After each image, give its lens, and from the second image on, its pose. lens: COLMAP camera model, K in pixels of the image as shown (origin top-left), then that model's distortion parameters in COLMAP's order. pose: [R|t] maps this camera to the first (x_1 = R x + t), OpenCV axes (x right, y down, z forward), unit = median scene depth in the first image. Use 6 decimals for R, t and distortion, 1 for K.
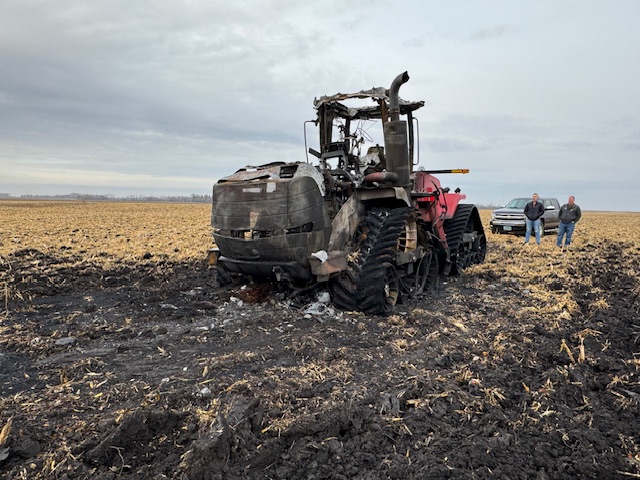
lens RADIAL K [[405.1, 0, 321.5], [0, 405.1, 239.5], [0, 0, 1]] dist [-0.001024, -0.000350]
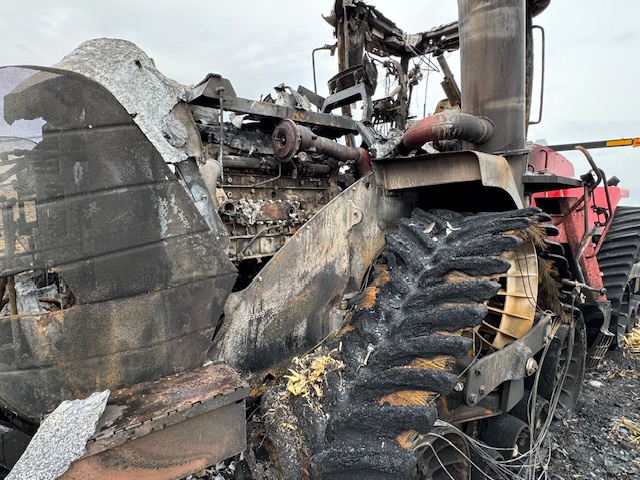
lens RADIAL K [[358.1, 0, 319.3], [0, 358.1, 239.6], [0, 0, 1]] dist [-0.002952, -0.000552]
pose [[0.963150, 0.044910, -0.265188, 0.125907], [-0.041503, 0.998968, 0.018439, -0.051445], [0.265742, -0.006754, 0.964021, 0.626539]]
